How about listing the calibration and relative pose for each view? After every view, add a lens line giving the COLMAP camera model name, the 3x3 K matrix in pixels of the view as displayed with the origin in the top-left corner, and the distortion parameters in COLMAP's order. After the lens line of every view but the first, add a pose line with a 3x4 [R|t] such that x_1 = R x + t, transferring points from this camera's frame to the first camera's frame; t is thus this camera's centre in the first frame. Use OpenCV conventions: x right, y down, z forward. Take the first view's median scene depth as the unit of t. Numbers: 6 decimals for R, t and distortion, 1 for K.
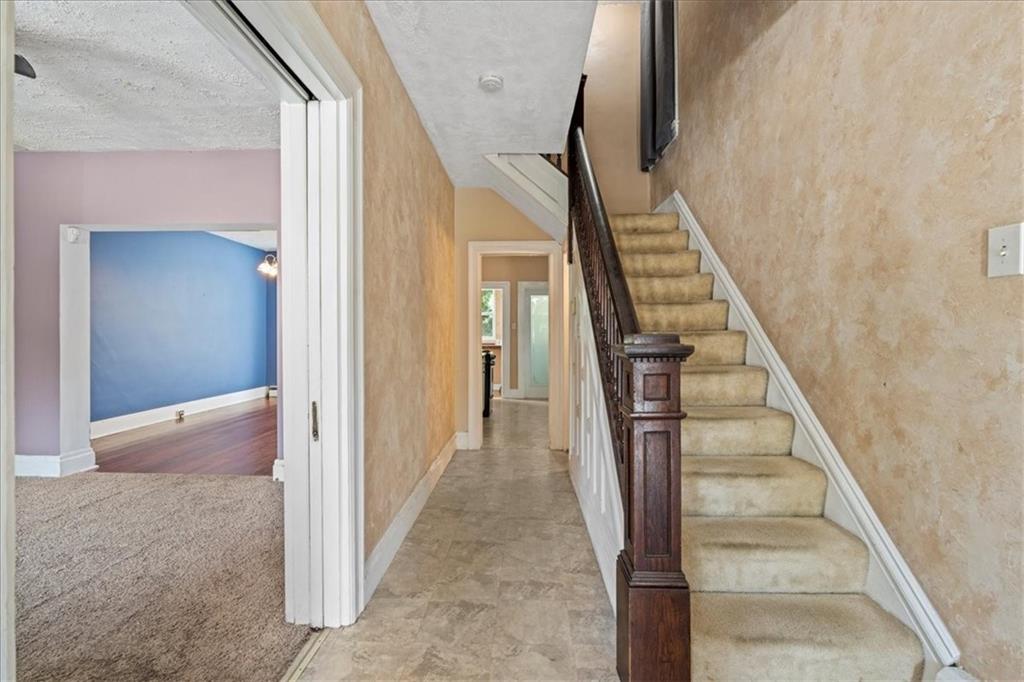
lens RADIAL K [[457.8, 0, 515.2], [0, 457.8, 334.1], [0, 0, 1]] dist [0.000900, 0.000170]
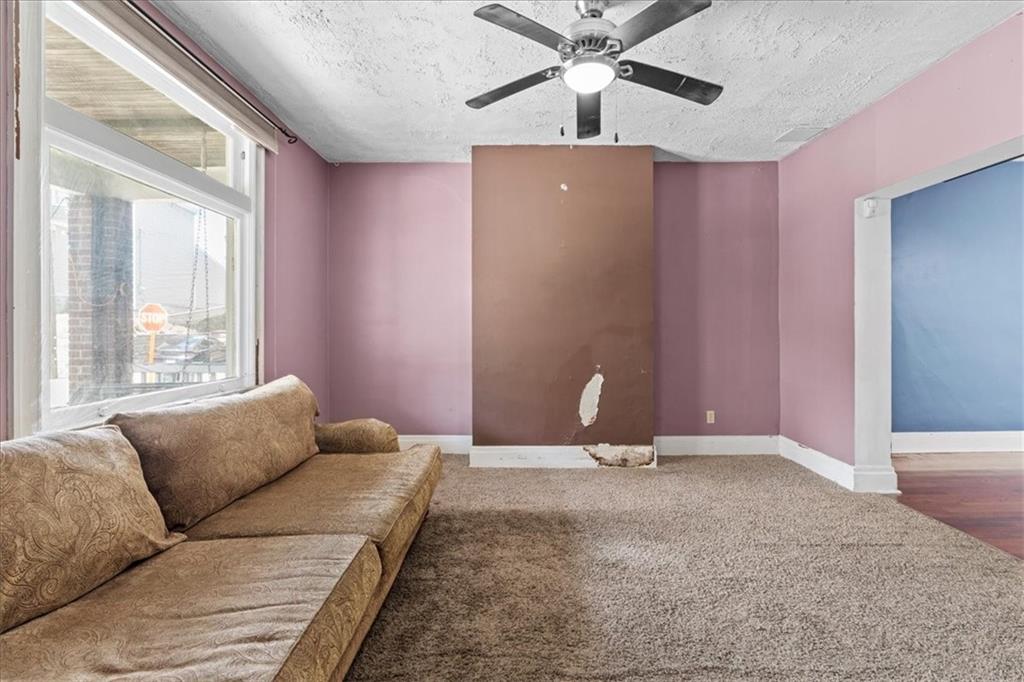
lens RADIAL K [[468.4, 0, 514.1], [0, 468.4, 329.0], [0, 0, 1]] dist [0.000412, 0.000198]
pose [[0.024157, 0.001335, -0.999707, -0.174808], [0.005345, 0.999985, 0.001465, 0.001667], [0.999694, -0.005379, 0.024149, 0.472761]]
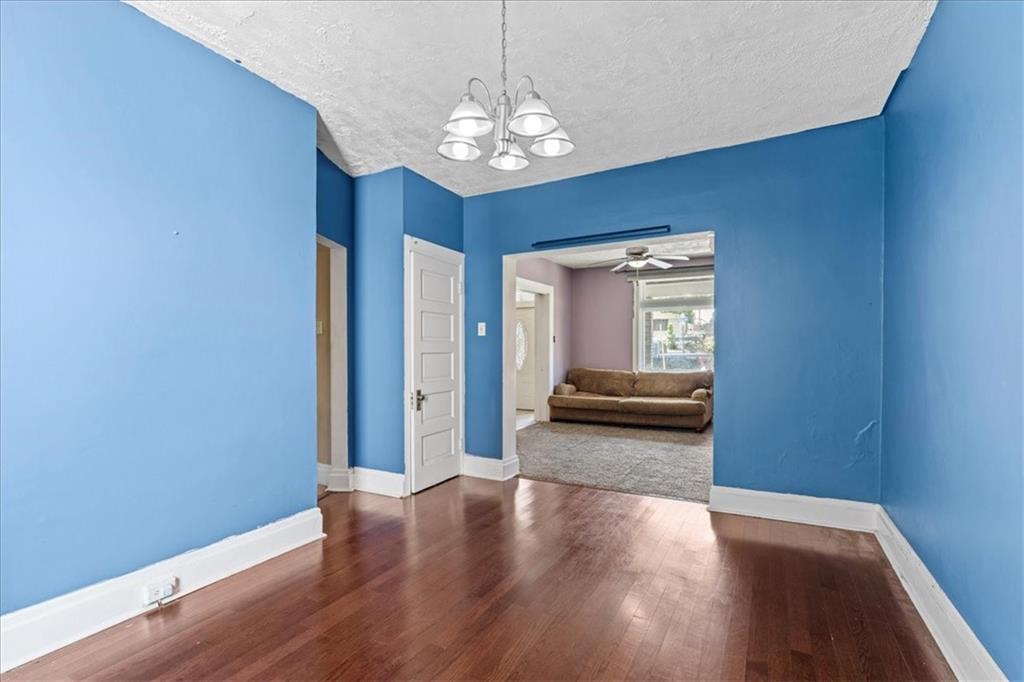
lens RADIAL K [[468.6, 0, 510.4], [0, 468.6, 354.6], [0, 0, 1]] dist [0.000465, 0.000447]
pose [[-0.886133, -0.003182, 0.463420, -1.512472], [-0.000080, 0.999977, 0.006714, -0.001770], [-0.463431, 0.005913, -0.886114, 2.987044]]
